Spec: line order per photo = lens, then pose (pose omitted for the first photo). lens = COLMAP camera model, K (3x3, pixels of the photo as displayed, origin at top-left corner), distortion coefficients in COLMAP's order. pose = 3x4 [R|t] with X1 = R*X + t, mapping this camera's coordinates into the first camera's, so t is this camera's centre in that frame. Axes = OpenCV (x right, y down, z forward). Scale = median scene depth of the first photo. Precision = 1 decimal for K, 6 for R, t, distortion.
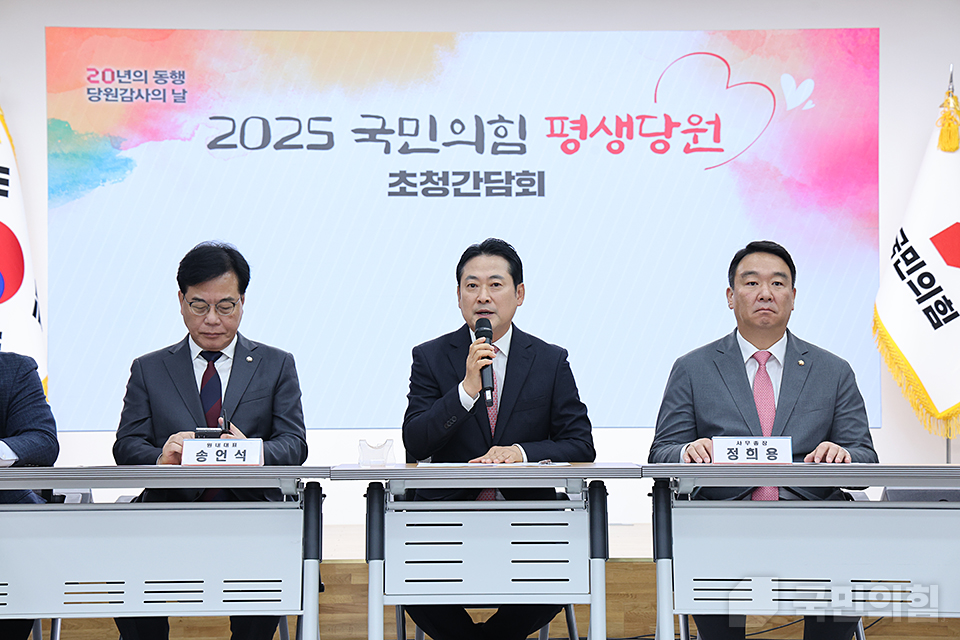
lens RADIAL K [[2695.7, 0, 487.1], [0, 2695.7, 317.9], [0, 0, 1]] dist [0.732943, 0.000000]
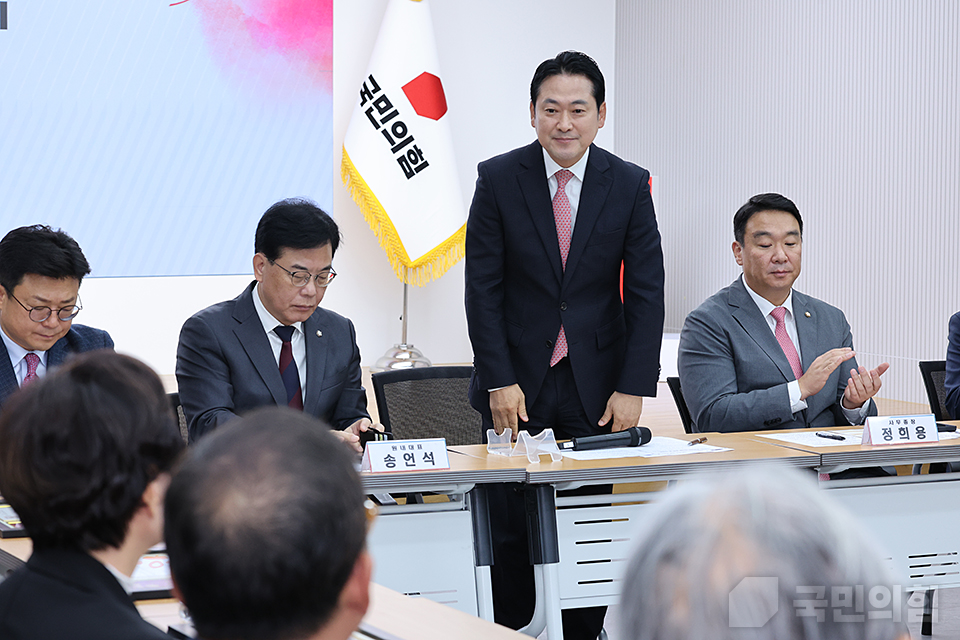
lens RADIAL K [[2696.9, 0, 481.6], [0, 2696.9, 316.6], [0, 0, 1]] dist [-0.425887, 0.000000]
pose [[0.903098, -0.012761, 0.429245, -0.228476], [-0.032644, 0.994626, 0.098250, -0.042059], [-0.428192, -0.102742, 0.897828, 0.097658]]
